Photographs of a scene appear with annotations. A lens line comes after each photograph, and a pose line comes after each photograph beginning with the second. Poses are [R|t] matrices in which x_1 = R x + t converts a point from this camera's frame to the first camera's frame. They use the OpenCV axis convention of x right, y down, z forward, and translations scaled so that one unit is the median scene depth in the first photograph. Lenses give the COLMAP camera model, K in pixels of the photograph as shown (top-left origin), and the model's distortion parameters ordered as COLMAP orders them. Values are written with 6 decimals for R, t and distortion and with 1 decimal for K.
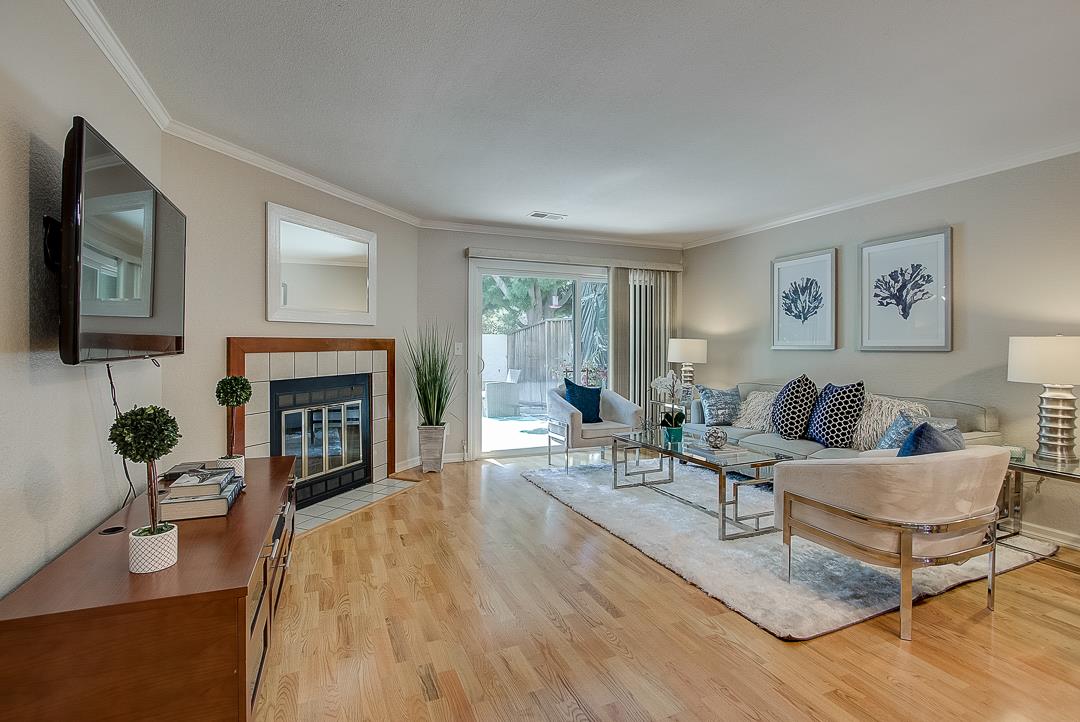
lens RADIAL K [[502.7, 0, 523.1], [0, 502.7, 342.4], [0, 0, 1]] dist [-0.000391, -0.000102]
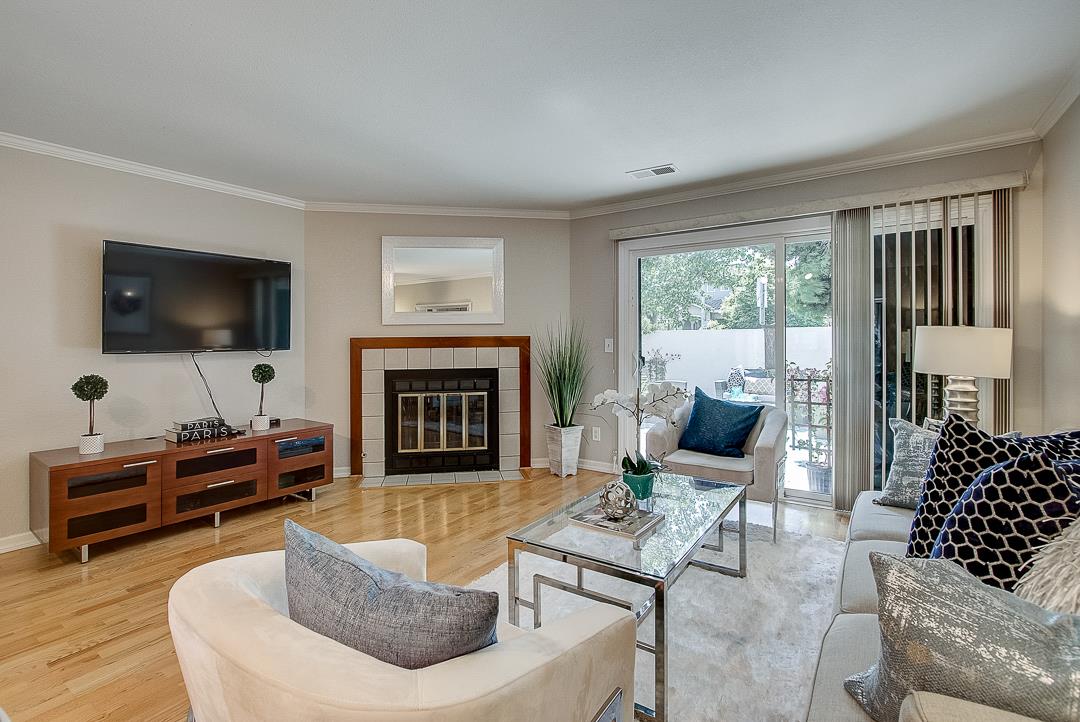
lens RADIAL K [[509.5, 0, 520.9], [0, 509.5, 337.8], [0, 0, 1]] dist [-0.005579, -0.000490]
pose [[0.534644, -0.008964, -0.845030, 0.676300], [0.009852, 0.999942, -0.004374, 0.001534], [0.845020, -0.005986, 0.534702, 0.480731]]
